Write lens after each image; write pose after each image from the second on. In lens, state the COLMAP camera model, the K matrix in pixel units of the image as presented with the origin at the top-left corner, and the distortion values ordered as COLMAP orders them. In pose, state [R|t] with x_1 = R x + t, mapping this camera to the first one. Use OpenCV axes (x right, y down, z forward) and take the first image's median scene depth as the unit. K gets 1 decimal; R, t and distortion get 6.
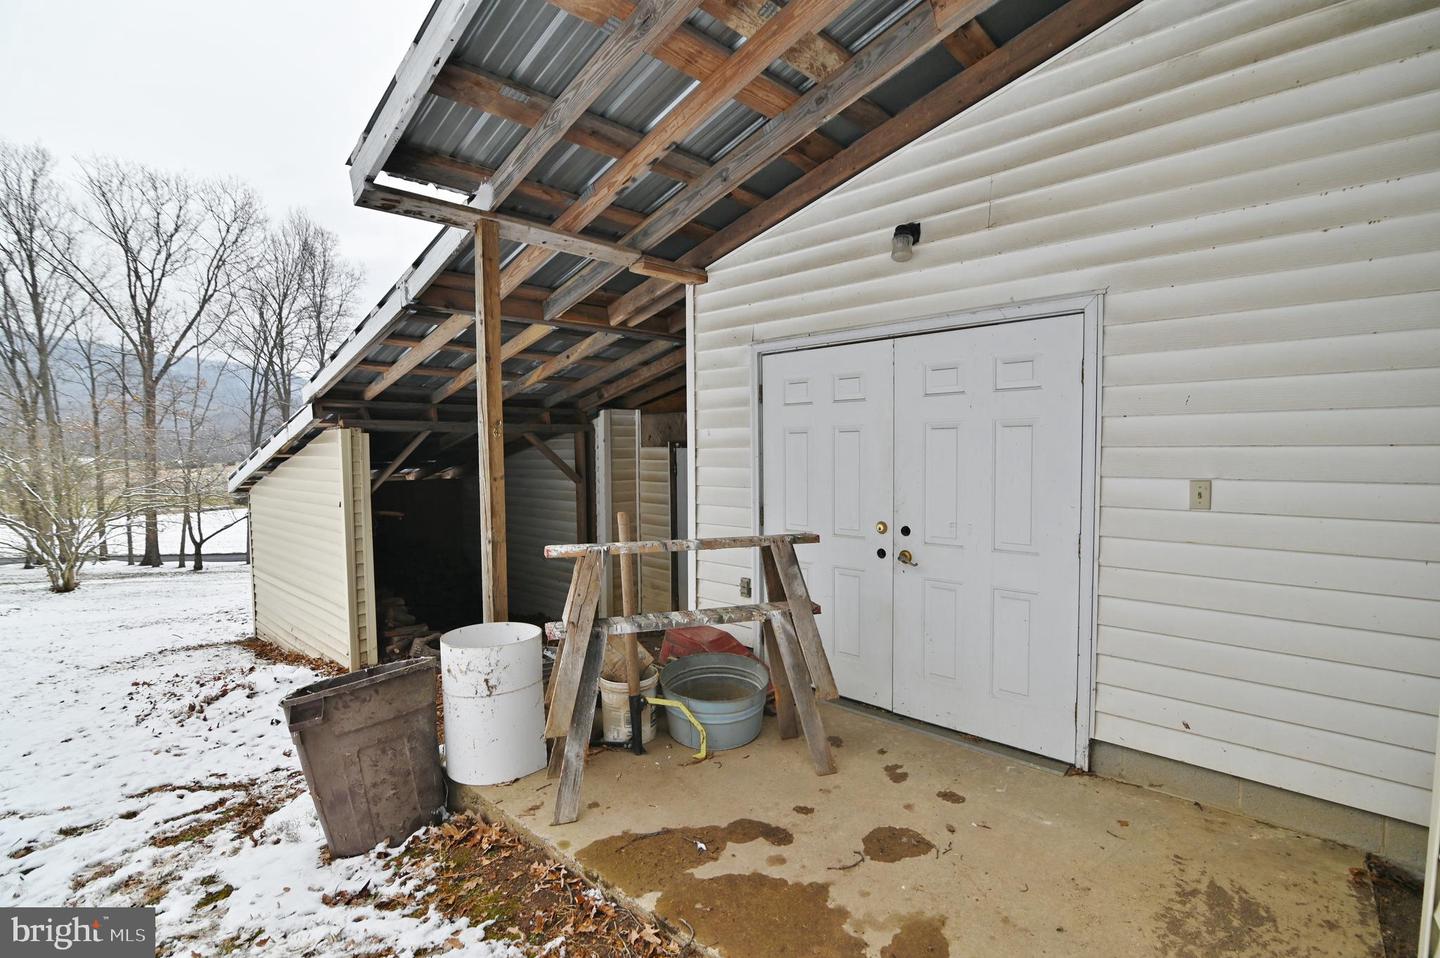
lens RADIAL K [[661.4, 0, 720.0], [0, 661.4, 479.0], [0, 0, 1]] dist [-0.019496, 0.001401]
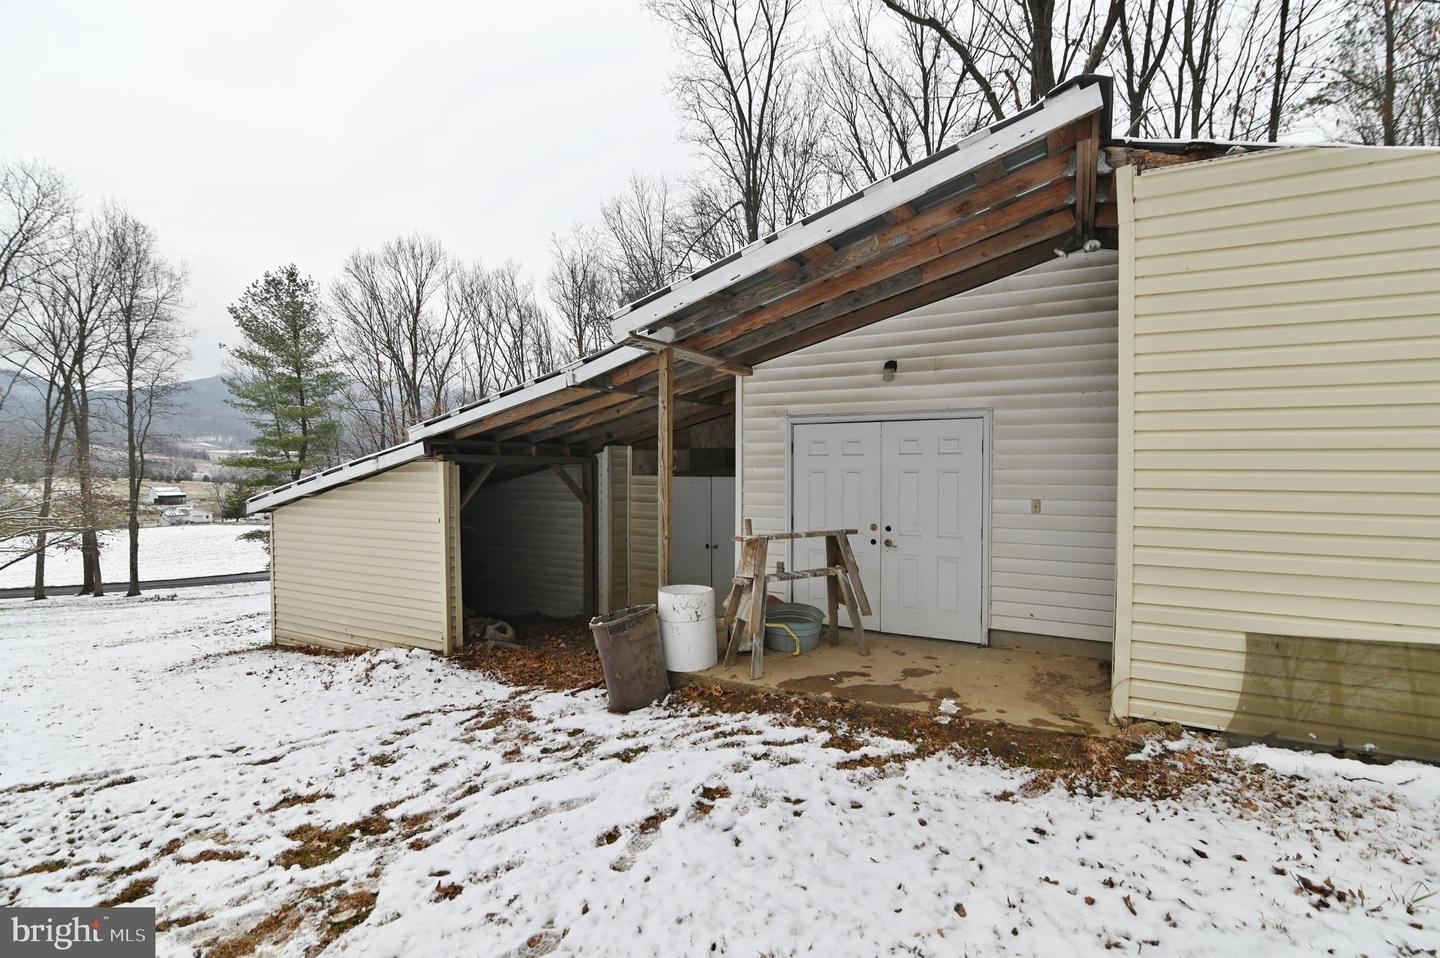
lens RADIAL K [[657.1, 0, 725.3], [0, 657.1, 477.7], [0, 0, 1]] dist [-0.018955, 0.001000]
pose [[0.970299, 0.005423, 0.241849, -0.601755], [0.002717, 0.999441, -0.033312, -0.001628], [-0.241895, 0.032979, 0.969742, -0.652844]]
